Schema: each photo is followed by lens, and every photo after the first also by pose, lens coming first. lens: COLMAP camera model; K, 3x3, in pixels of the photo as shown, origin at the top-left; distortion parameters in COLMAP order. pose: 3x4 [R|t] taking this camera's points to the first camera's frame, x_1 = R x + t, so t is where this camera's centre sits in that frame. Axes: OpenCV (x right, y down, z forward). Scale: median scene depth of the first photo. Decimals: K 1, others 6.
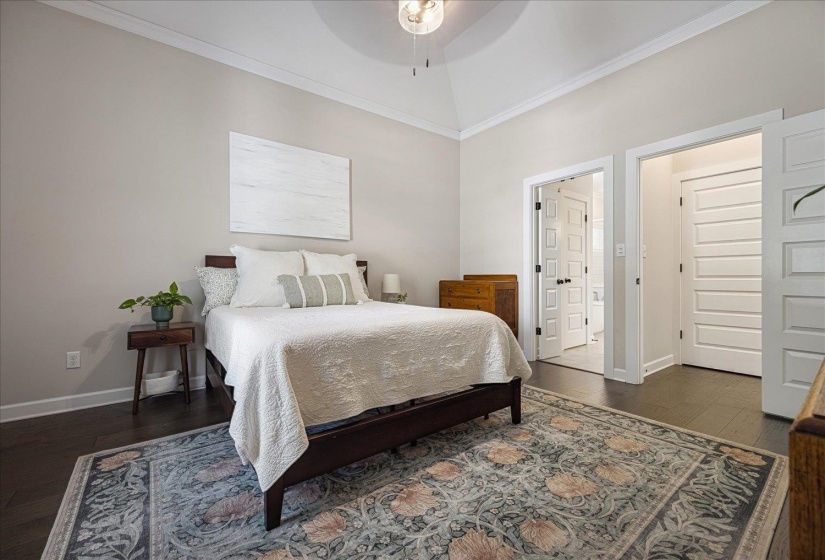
lens RADIAL K [[357.7, 0, 399.2], [0, 357.7, 279.8], [0, 0, 1]] dist [-0.002094, -0.000704]
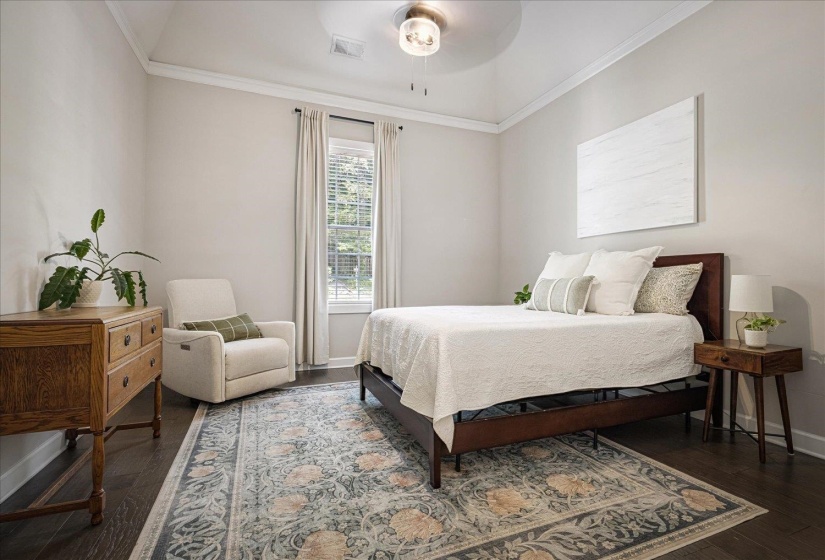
lens RADIAL K [[357.7, 0, 399.2], [0, 357.7, 279.8], [0, 0, 1]] dist [-0.002094, -0.000704]
pose [[-0.251725, 0.000134, -0.967799, 1.483476], [-0.006051, 0.999980, 0.001712, -0.017915], [0.967780, 0.006287, -0.251719, 1.582752]]
